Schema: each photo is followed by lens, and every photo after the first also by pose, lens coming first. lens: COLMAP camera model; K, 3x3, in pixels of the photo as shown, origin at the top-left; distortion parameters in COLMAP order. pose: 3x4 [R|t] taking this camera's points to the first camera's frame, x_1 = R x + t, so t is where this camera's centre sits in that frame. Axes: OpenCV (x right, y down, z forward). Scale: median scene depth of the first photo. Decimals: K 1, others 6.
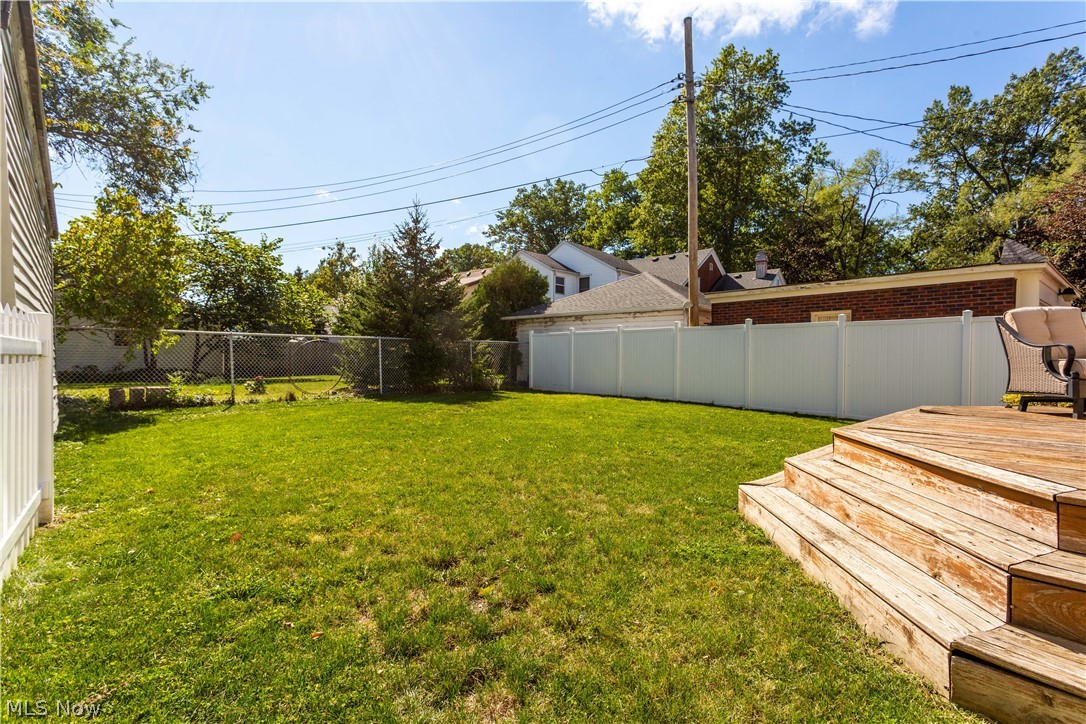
lens RADIAL K [[516.5, 0, 538.2], [0, 516.5, 367.0], [0, 0, 1]] dist [-0.000553, 0.001099]
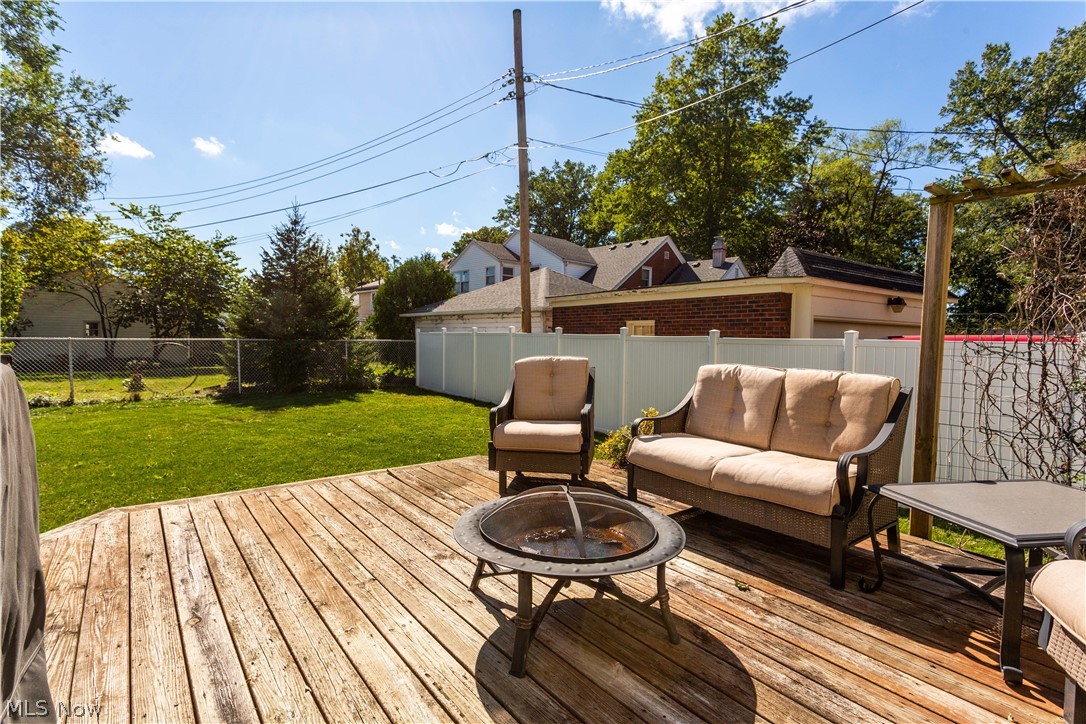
lens RADIAL K [[516.5, 0, 550.7], [0, 516.5, 343.4], [0, 0, 1]] dist [-0.000553, 0.001099]
pose [[0.992380, 0.010715, -0.122745, 0.191212], [-0.010490, 0.999942, 0.002480, -0.024878], [0.122765, -0.001173, 0.992435, 0.022189]]
